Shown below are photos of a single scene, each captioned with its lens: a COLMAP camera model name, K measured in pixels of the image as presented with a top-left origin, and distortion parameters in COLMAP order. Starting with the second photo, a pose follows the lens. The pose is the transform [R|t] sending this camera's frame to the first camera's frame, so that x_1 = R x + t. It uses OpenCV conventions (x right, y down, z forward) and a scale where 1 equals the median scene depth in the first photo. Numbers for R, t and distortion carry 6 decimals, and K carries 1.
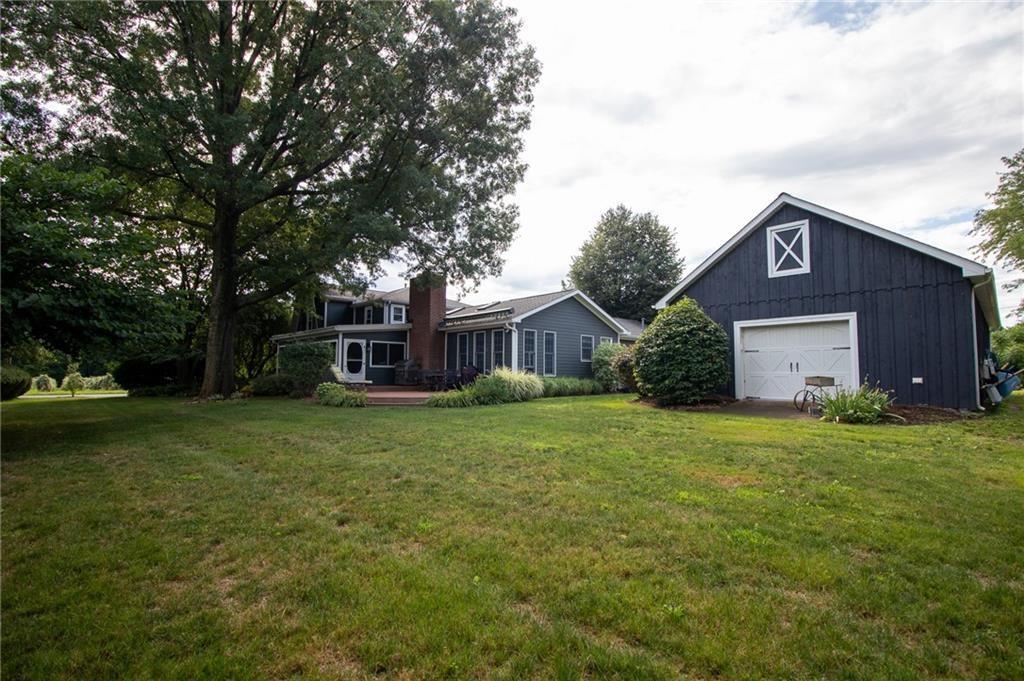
lens RADIAL K [[478.7, 0, 520.0], [0, 478.7, 346.6], [0, 0, 1]] dist [0.000190, -0.010957]
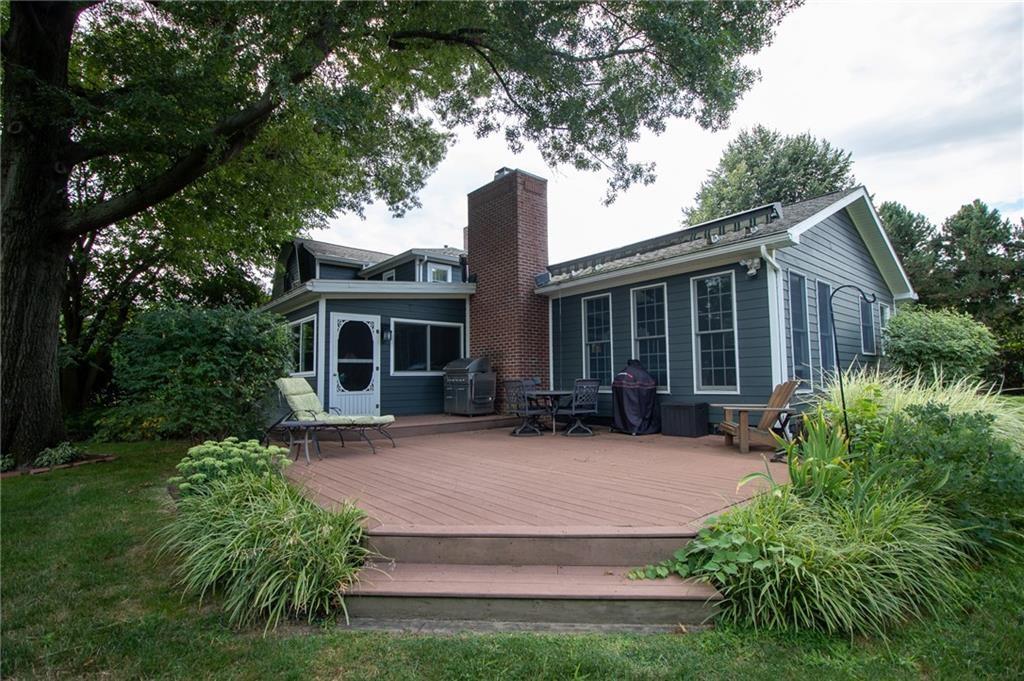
lens RADIAL K [[478.7, 0, 520.0], [0, 478.7, 346.6], [0, 0, 1]] dist [0.000190, -0.010957]
pose [[0.998389, -0.021488, -0.052517, -0.164151], [0.020981, 0.999728, -0.010184, 0.022034], [0.052721, 0.009065, 0.998568, 0.545777]]
